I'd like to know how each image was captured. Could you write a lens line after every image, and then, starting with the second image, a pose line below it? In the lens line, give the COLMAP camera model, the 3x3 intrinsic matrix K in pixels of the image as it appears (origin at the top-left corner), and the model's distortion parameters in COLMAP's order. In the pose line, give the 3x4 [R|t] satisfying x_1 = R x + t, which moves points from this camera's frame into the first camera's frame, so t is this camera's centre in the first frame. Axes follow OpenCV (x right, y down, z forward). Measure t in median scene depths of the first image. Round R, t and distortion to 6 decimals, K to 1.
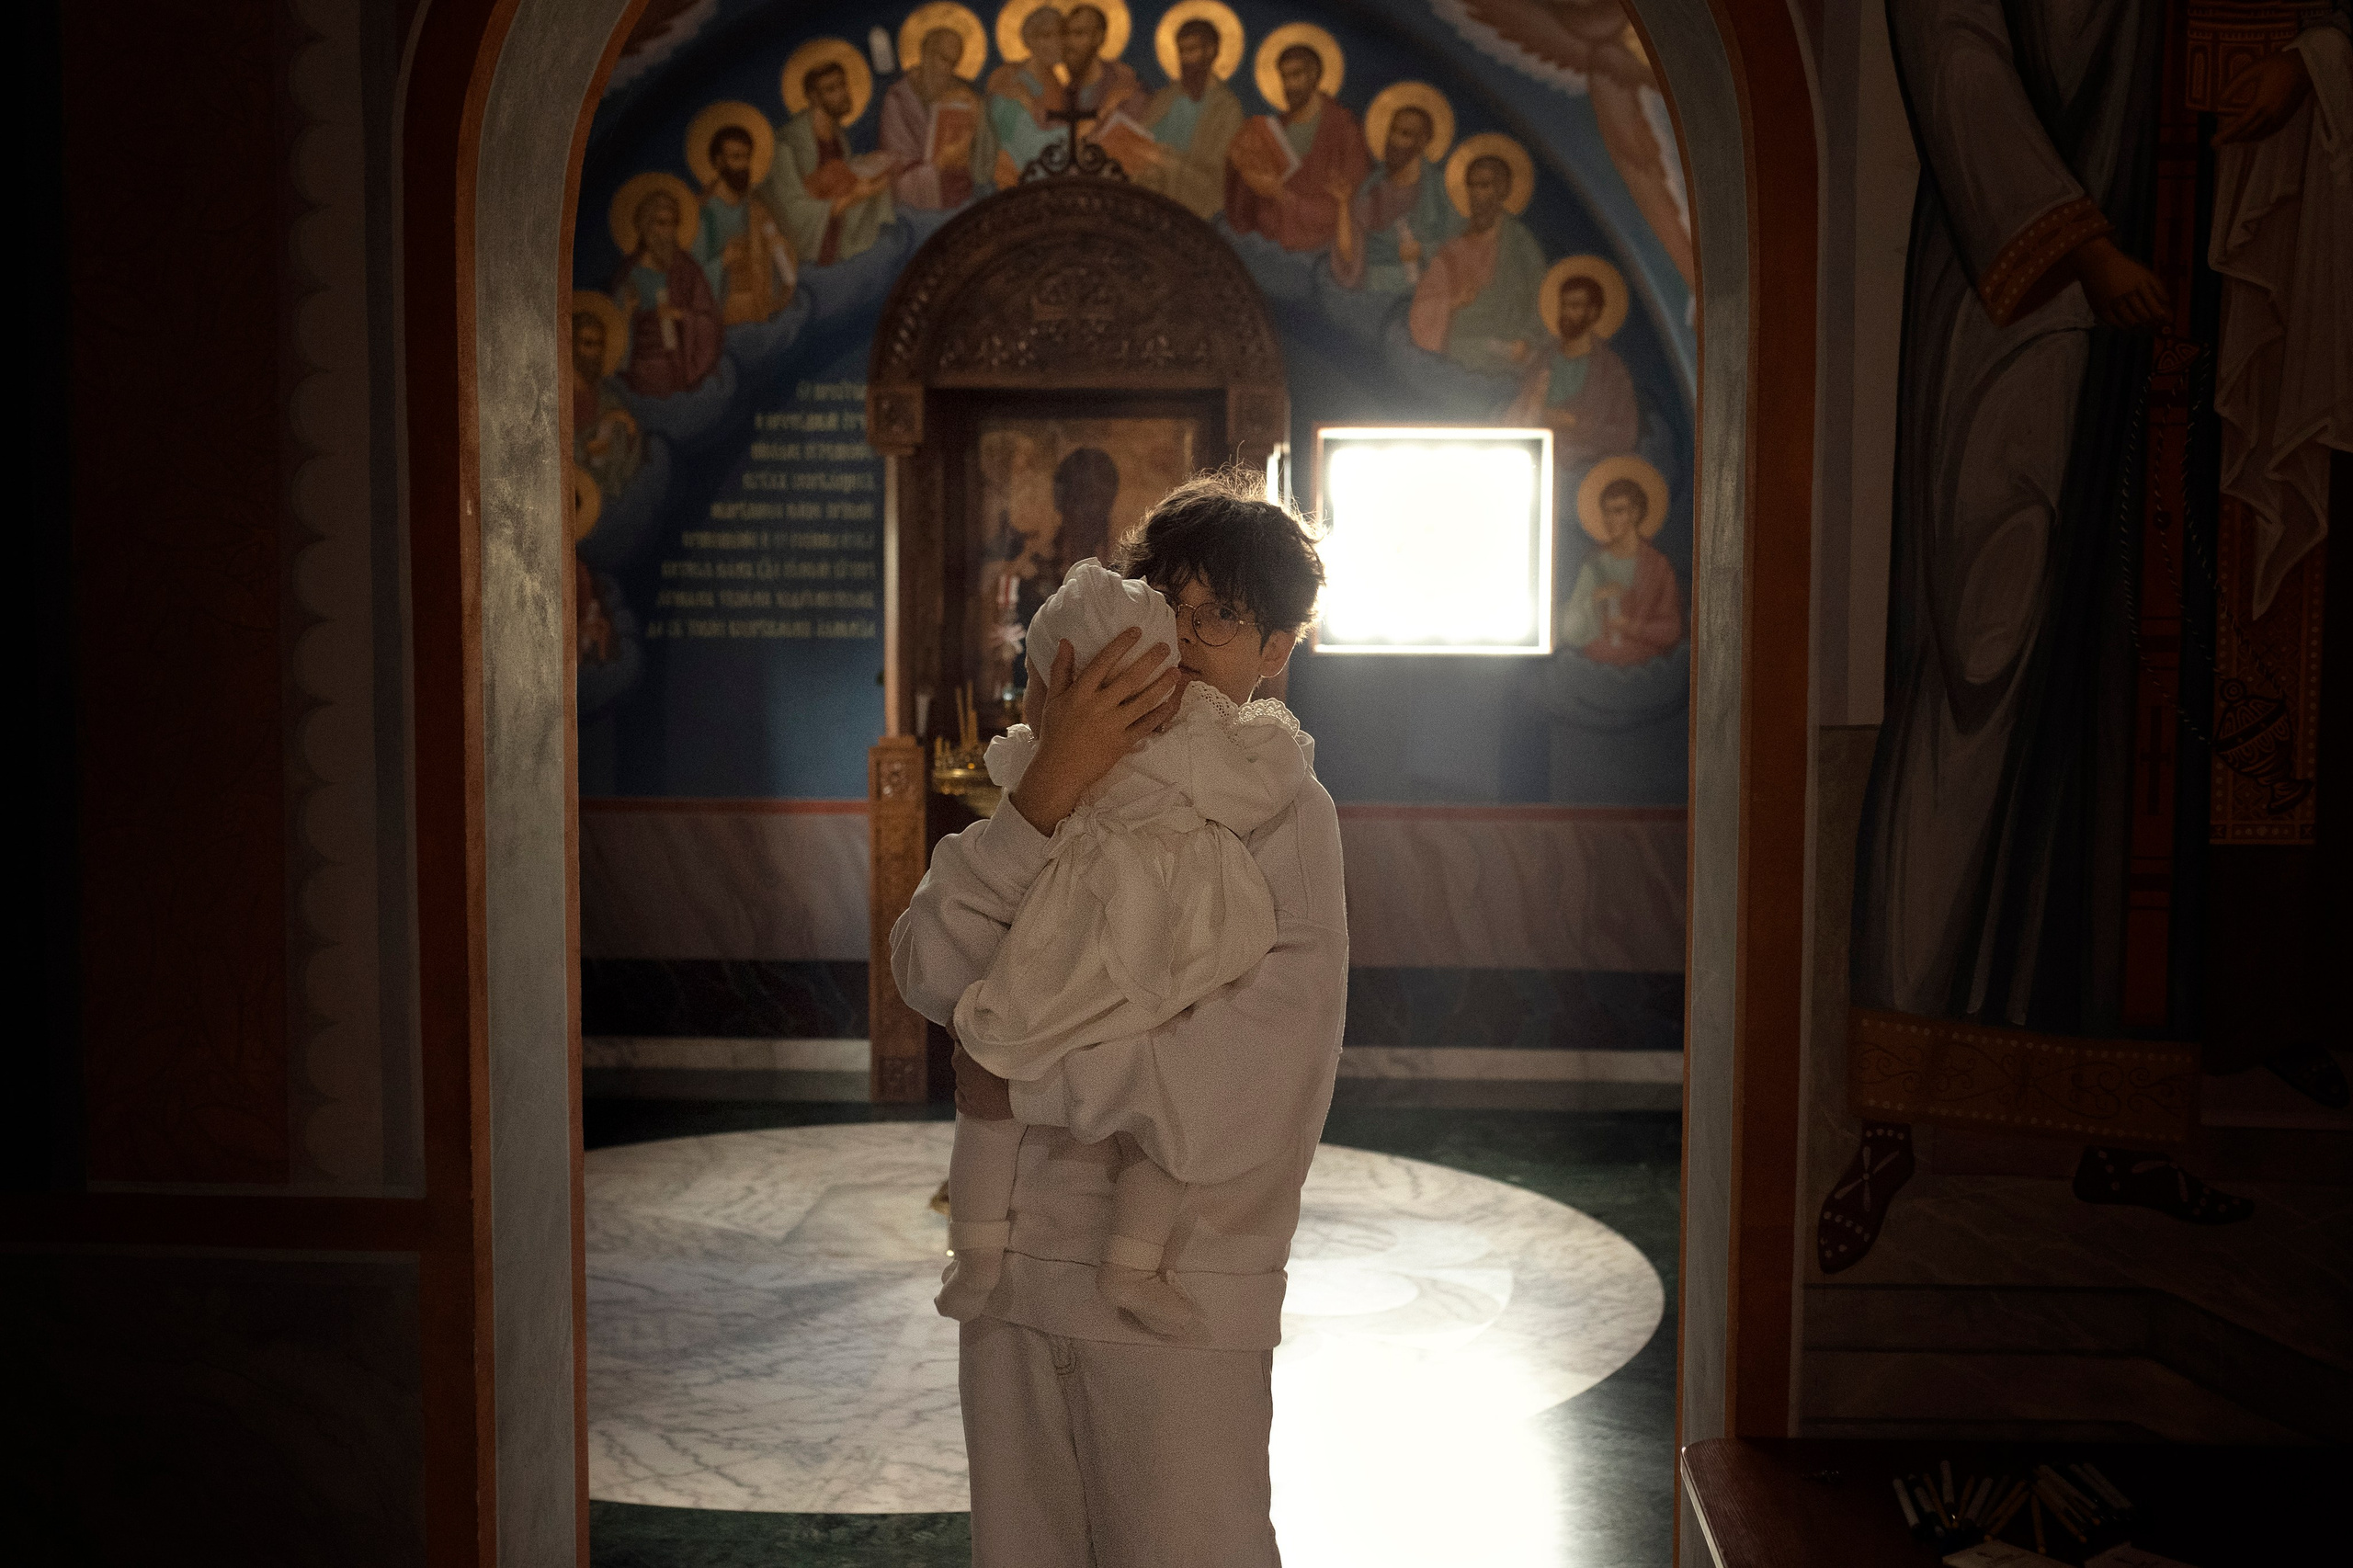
lens RADIAL K [[2356.2, 0, 1178.8], [0, 2356.2, 824.6], [0, 0, 1]] dist [-0.002314, 0.002818]
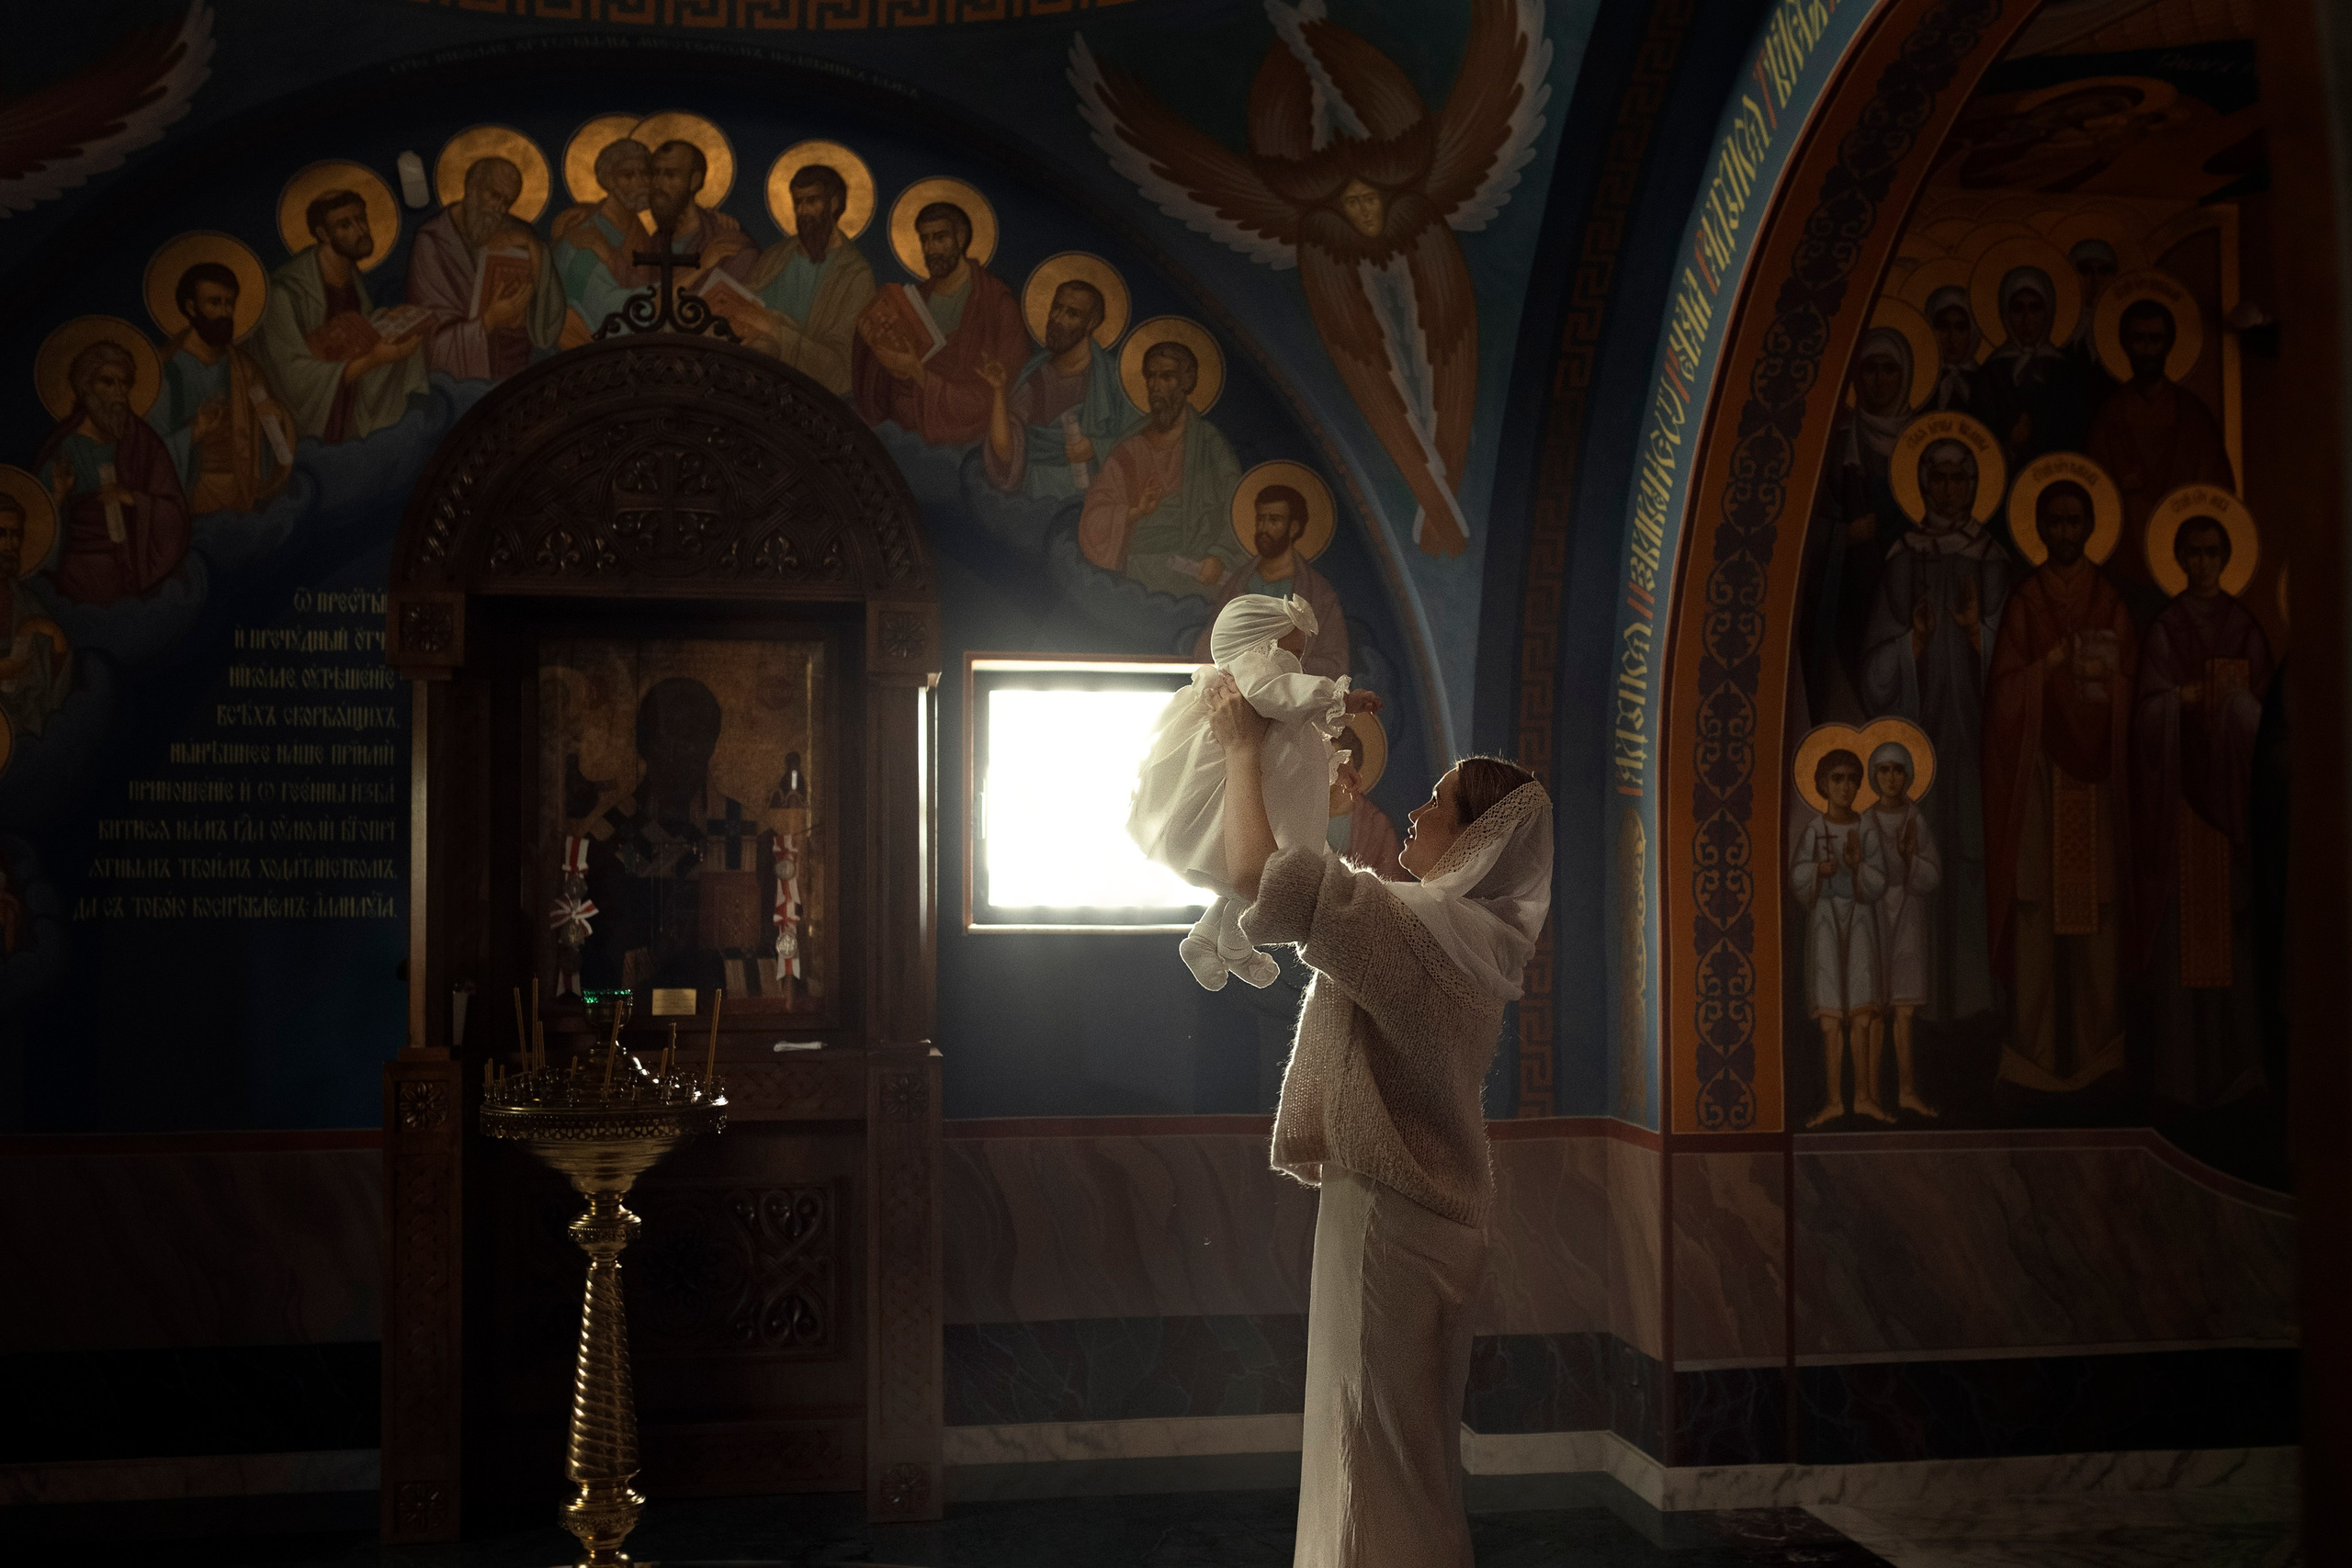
lens RADIAL K [[2404.4, 0, 1271.7], [0, 2404.4, 845.7], [0, 0, 1]] dist [0.001636, 0.007598]
pose [[0.975366, -0.000965, 0.220592, -0.023127], [0.024100, 0.994471, -0.102209, -0.015577], [-0.219274, 0.105007, 0.969996, 0.174220]]
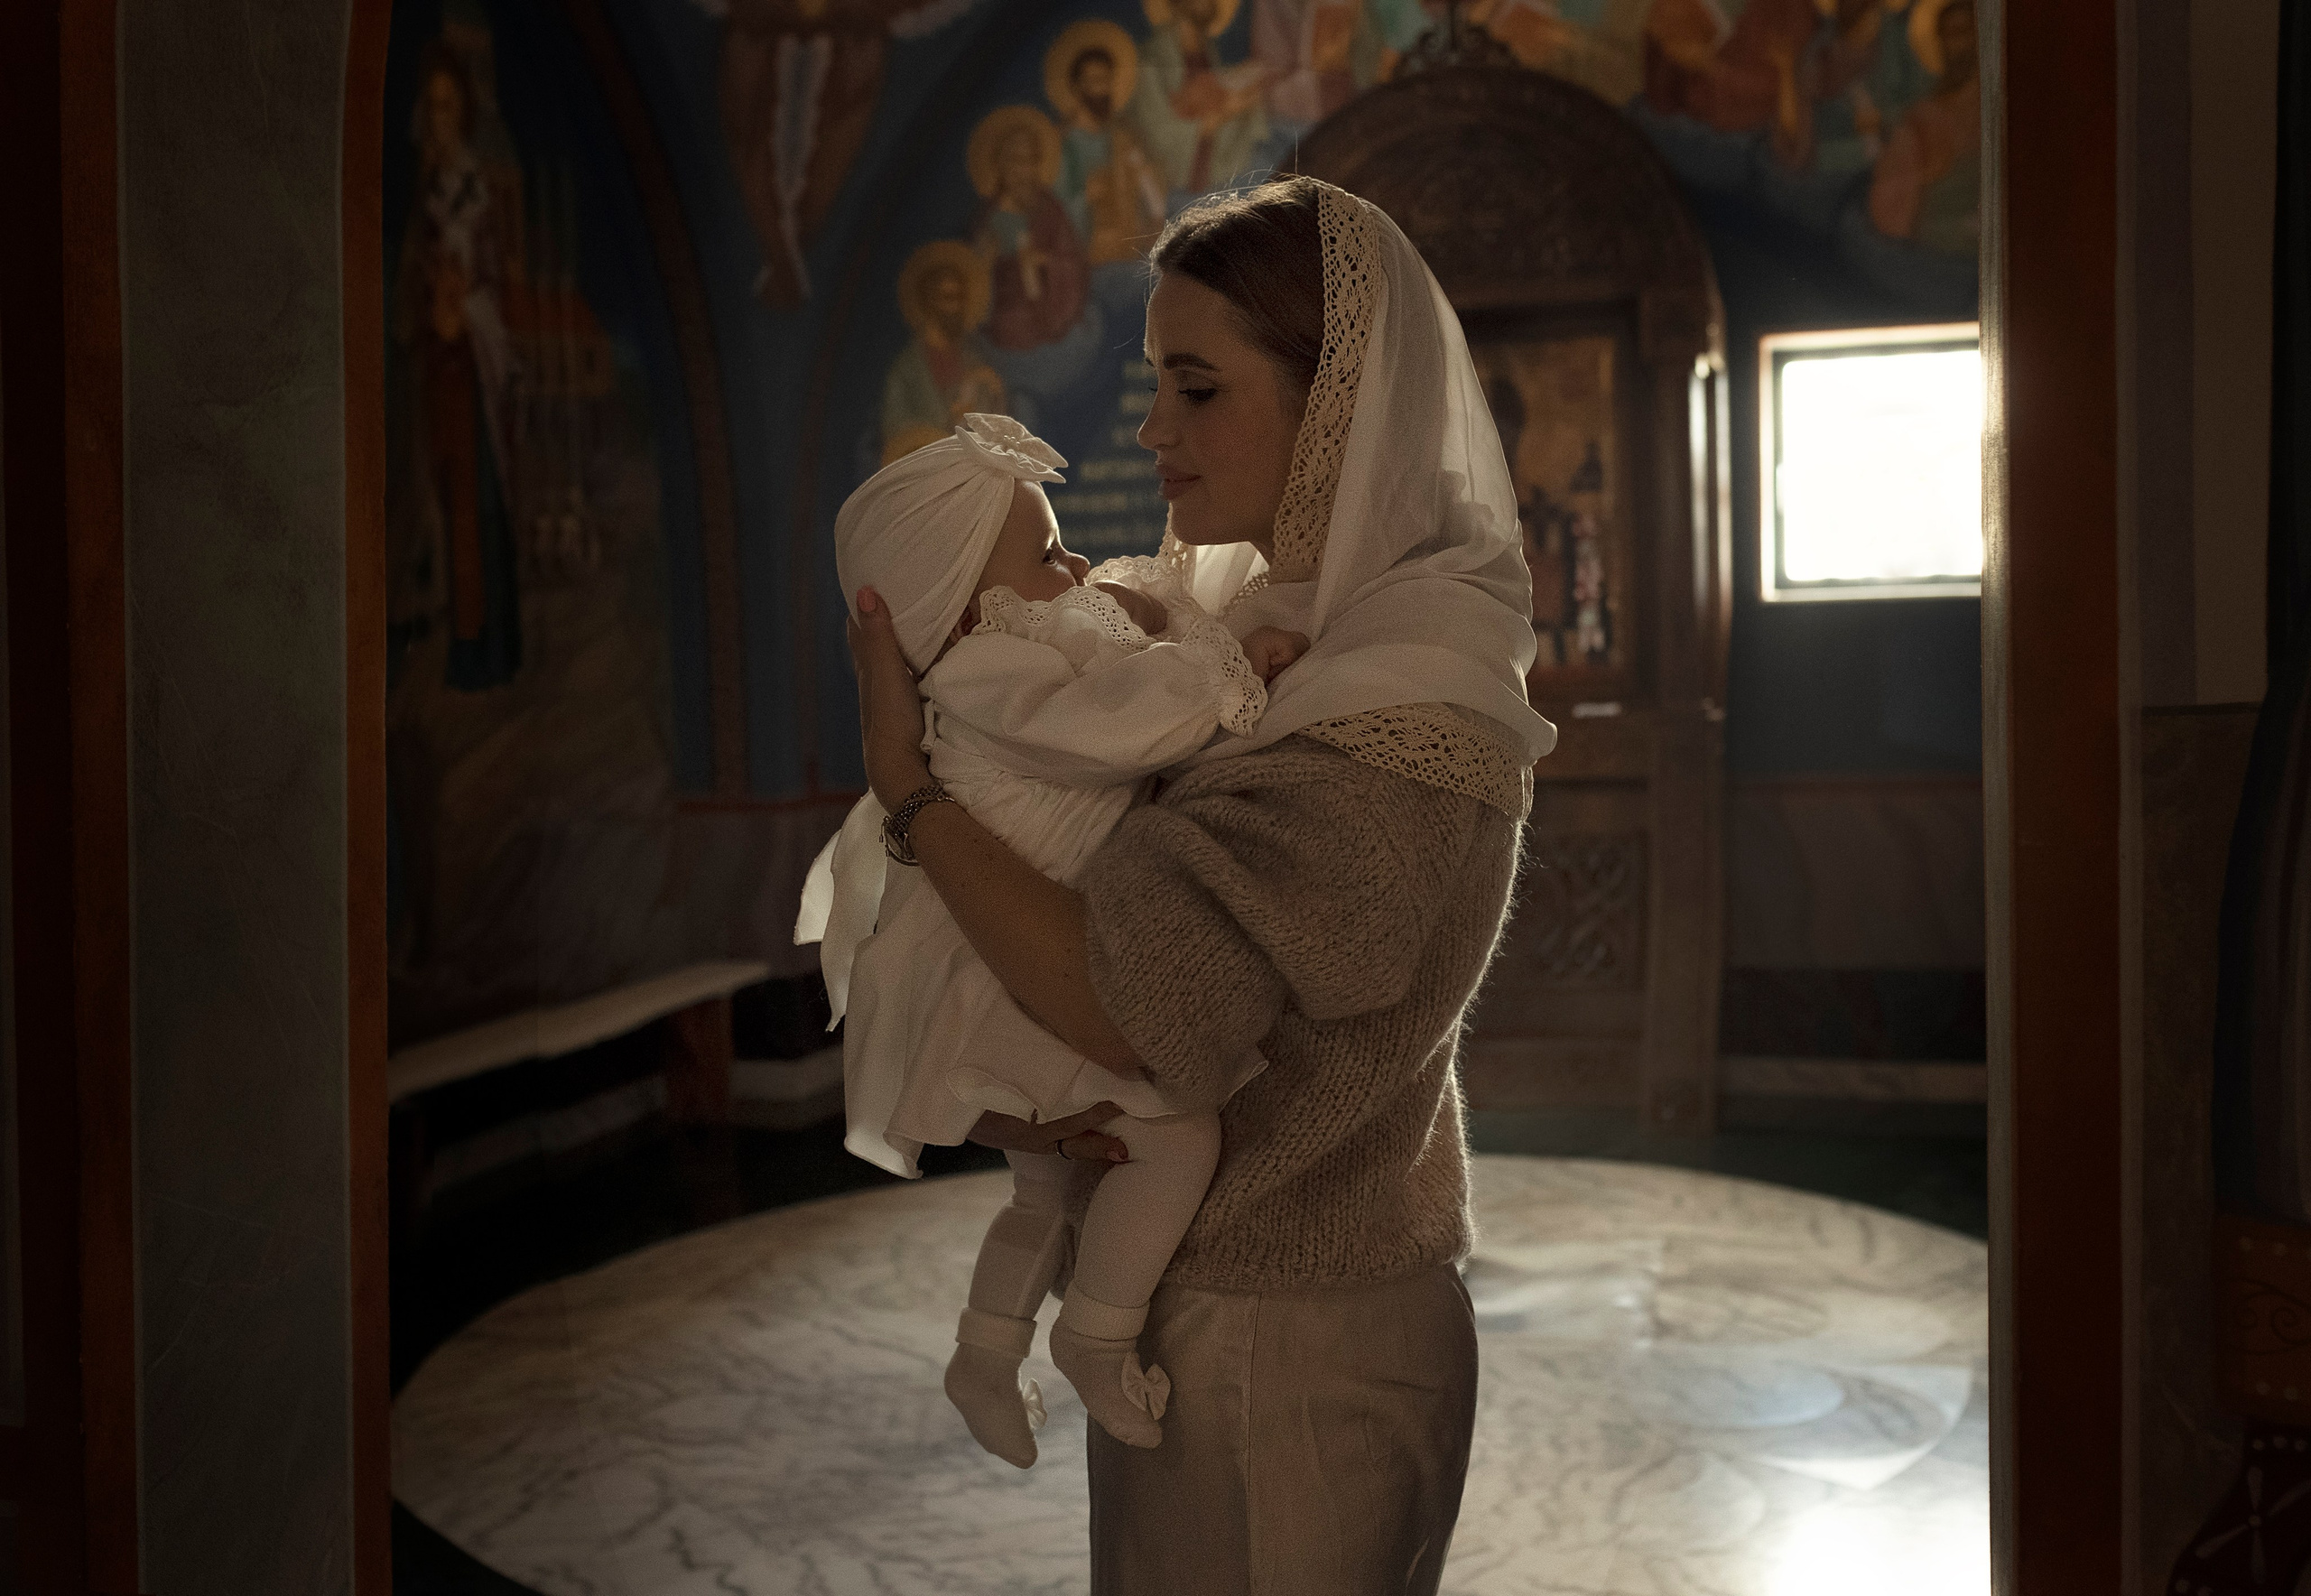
lens RADIAL K [[2415.3, 0, 1155.5], [0, 2415.3, 798.0], [0, 0, 1]] dist [0.011313, -0.012517]
pose [[0.973123, -0.020085, -0.229407, 0.043425], [0.020657, 0.999787, 0.000093, -0.006306], [0.229356, -0.004829, 0.973331, 0.096938]]
